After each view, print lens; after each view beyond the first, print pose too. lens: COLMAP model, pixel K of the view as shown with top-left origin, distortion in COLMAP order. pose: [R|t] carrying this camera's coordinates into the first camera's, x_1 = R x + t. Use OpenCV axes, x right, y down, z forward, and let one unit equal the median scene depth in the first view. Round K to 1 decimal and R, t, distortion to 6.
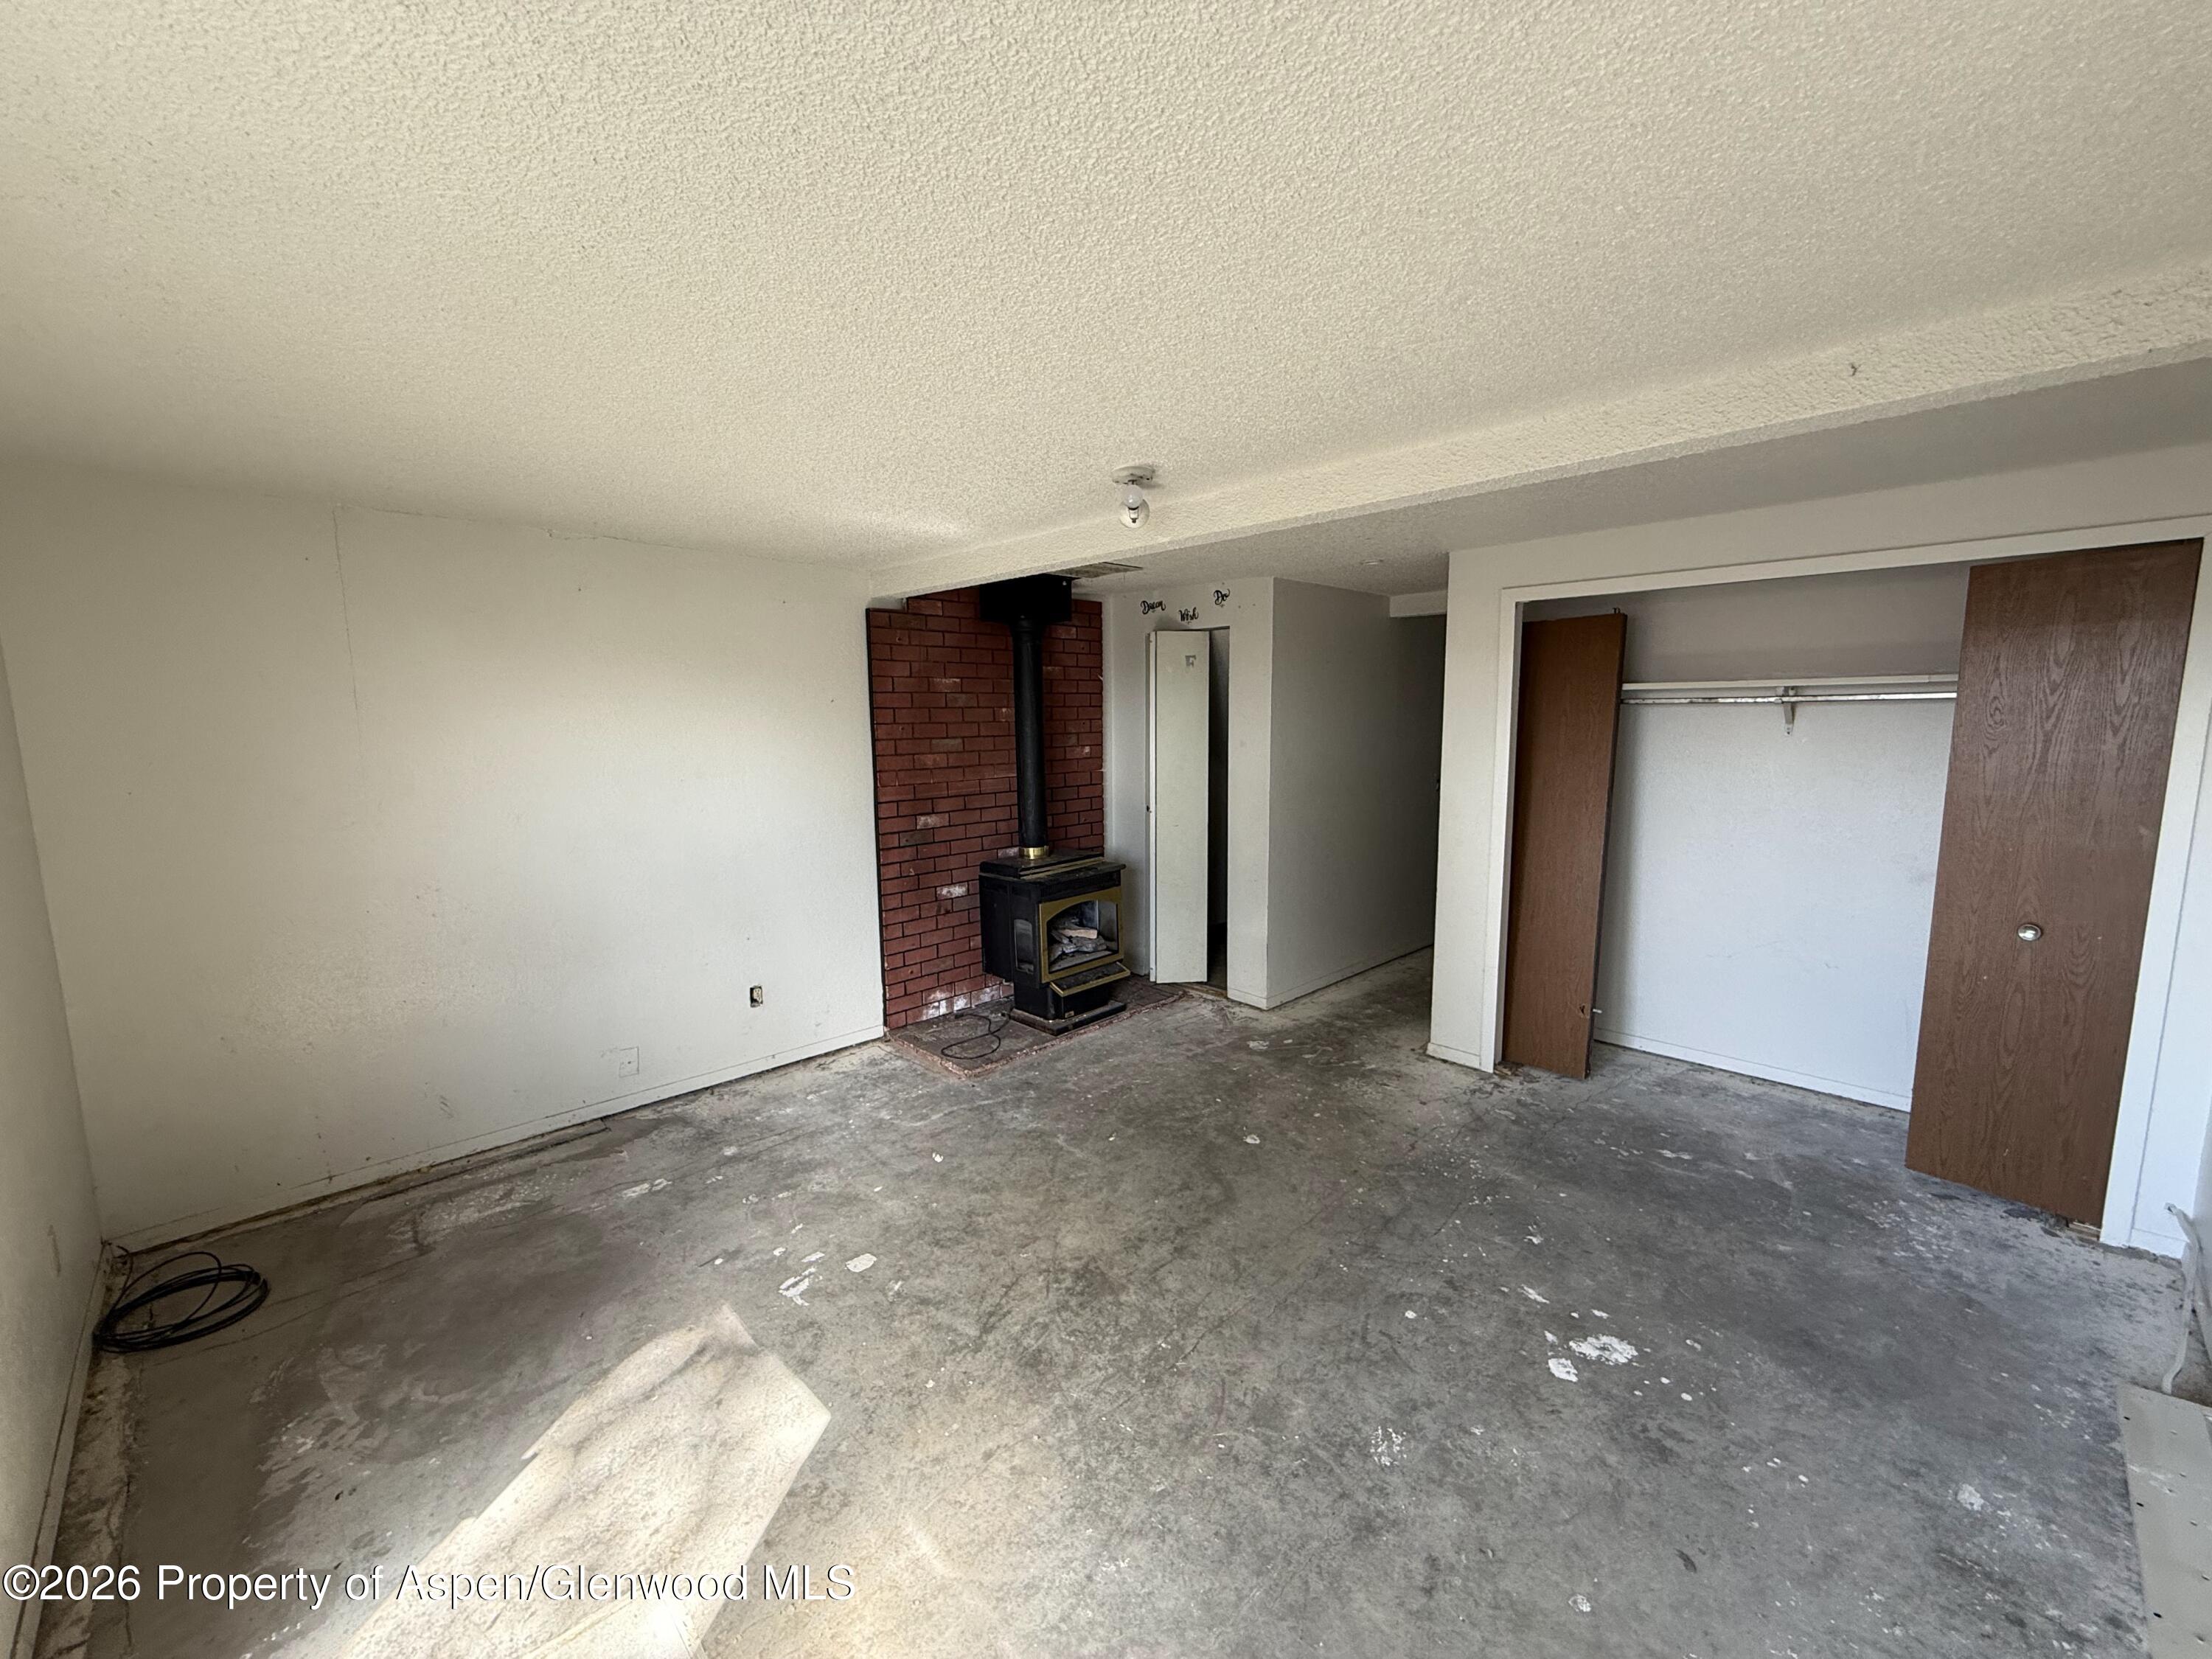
lens RADIAL K [[884.3, 0, 1103.7], [0, 884.3, 835.2], [0, 0, 1]] dist [-0.000341, 0.000316]
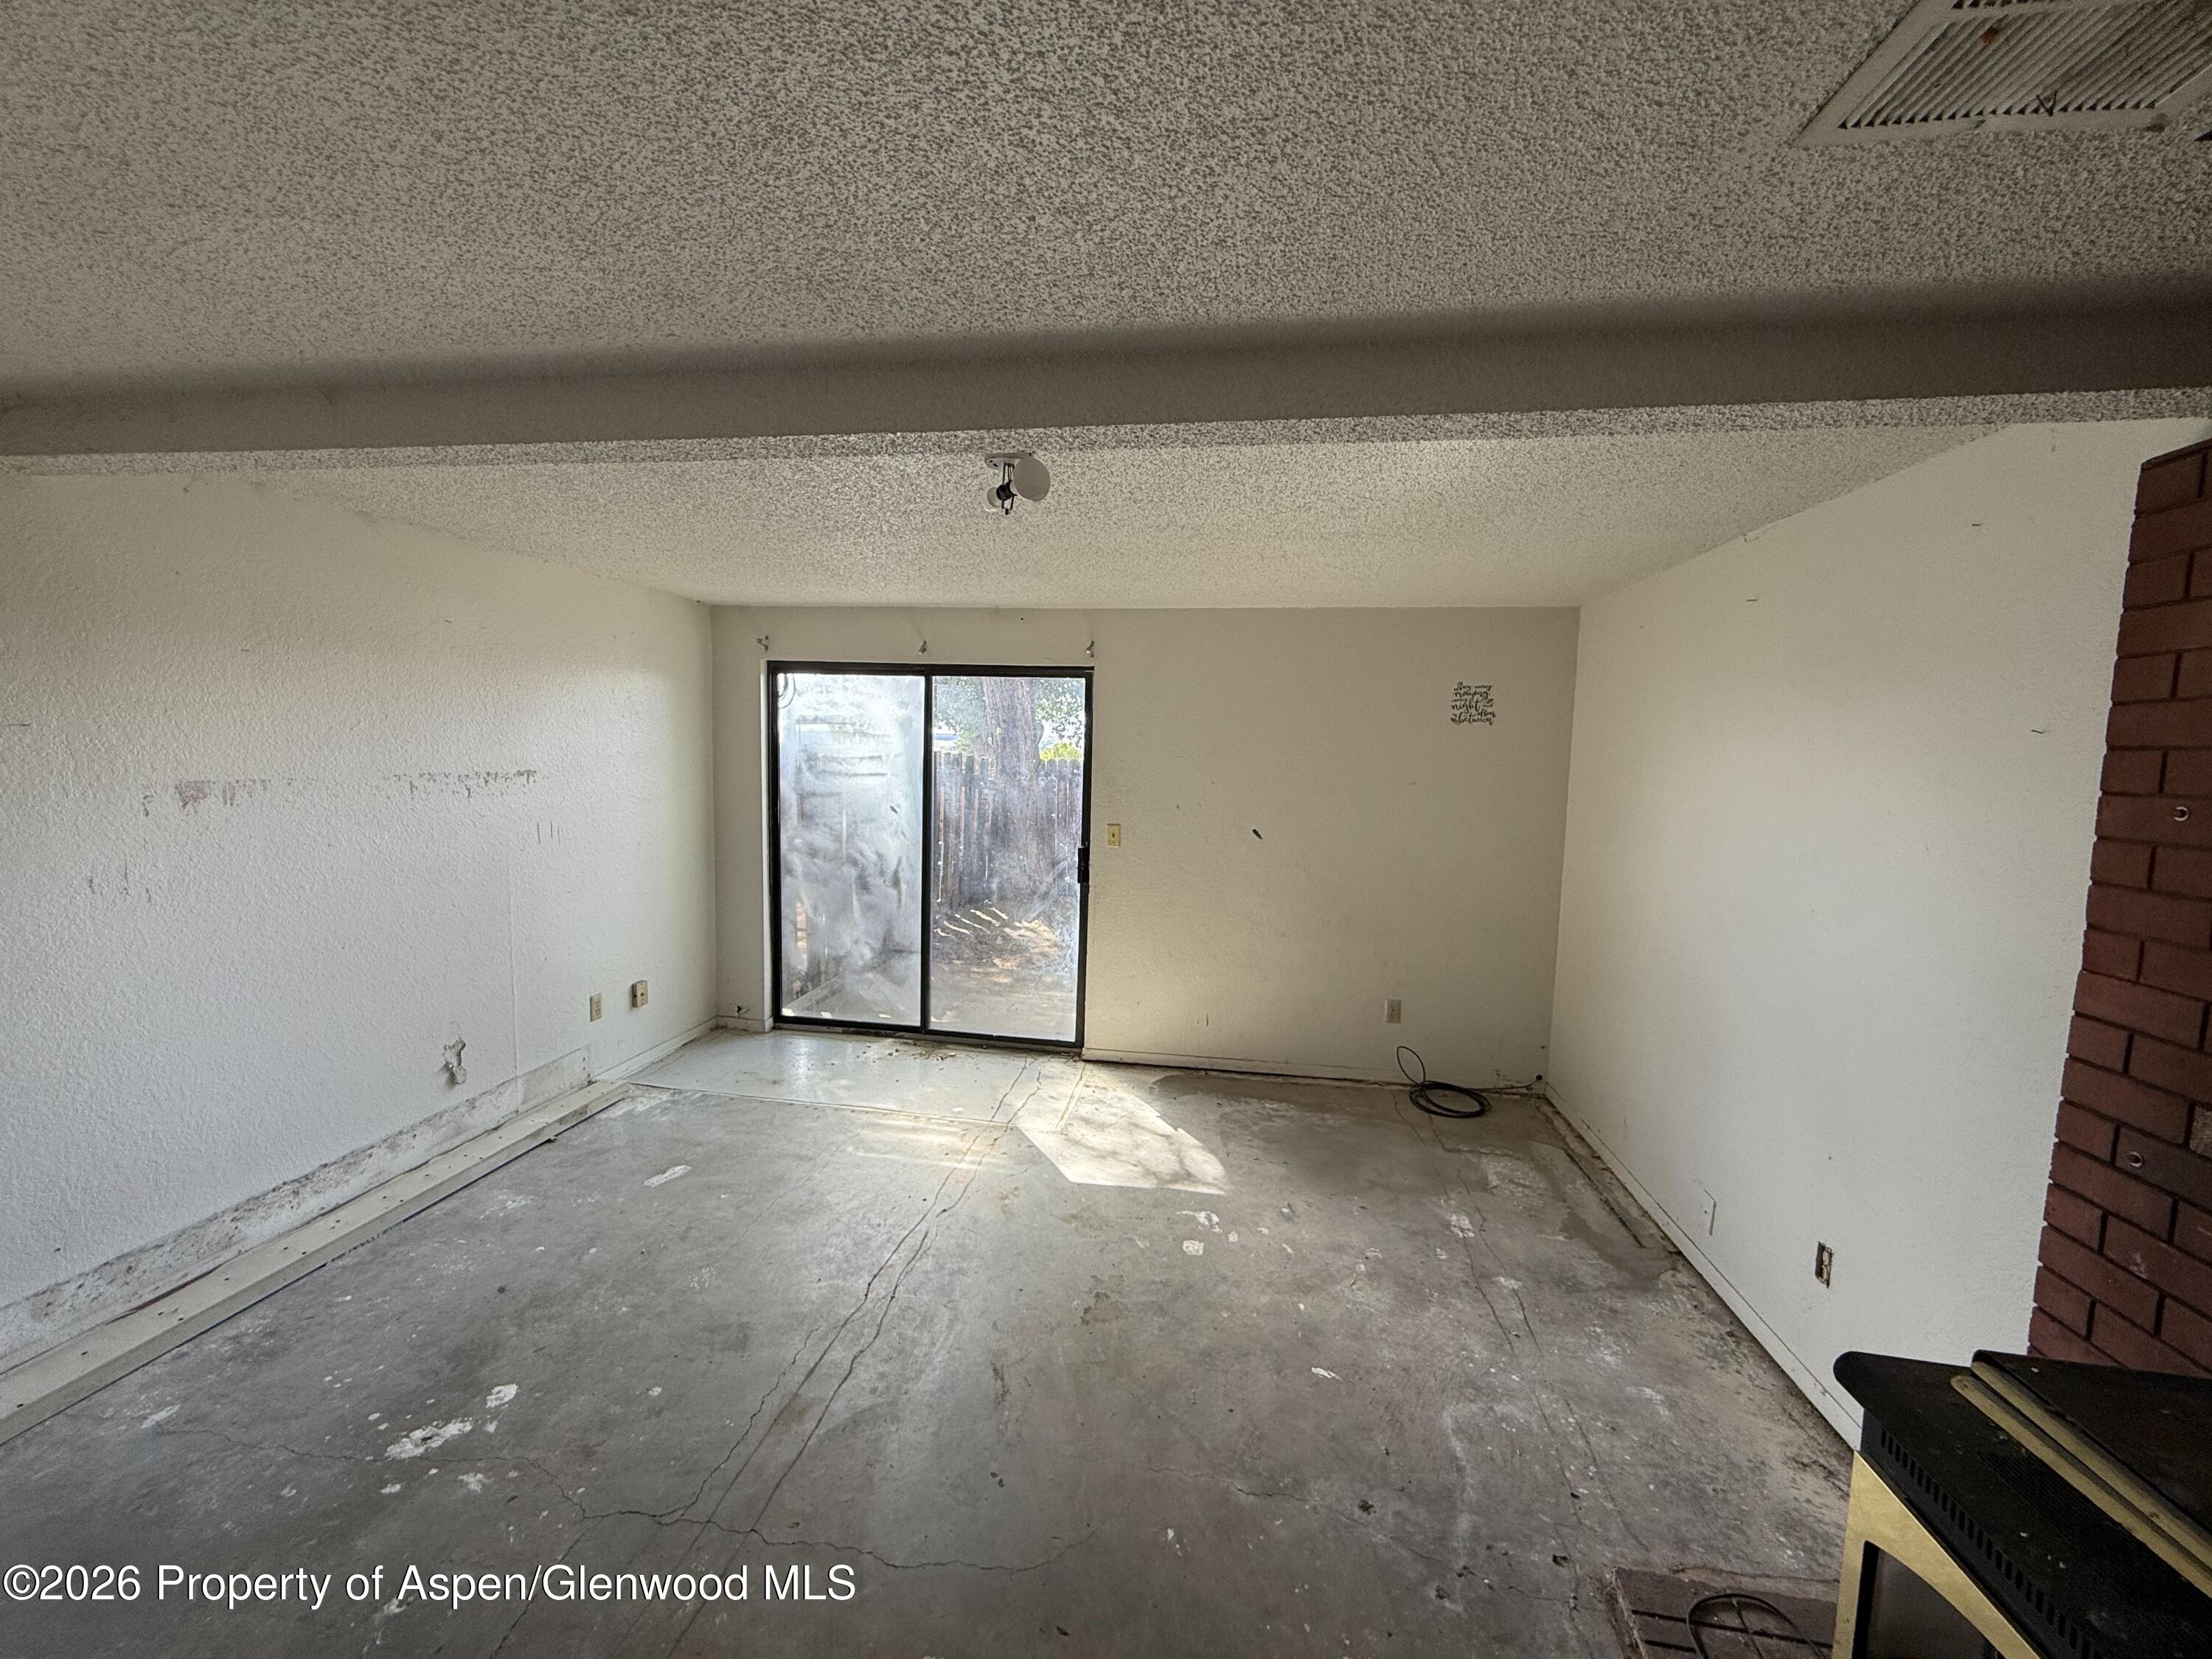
lens RADIAL K [[884.3, 0, 1105.4], [0, 884.3, 827.3], [0, 0, 1]] dist [-0.000341, 0.000316]
pose [[-0.809977, 0.038458, -0.585200, 0.415095], [-0.096343, 0.975565, 0.197460, -0.218909], [0.578495, 0.216318, -0.786480, 1.599516]]
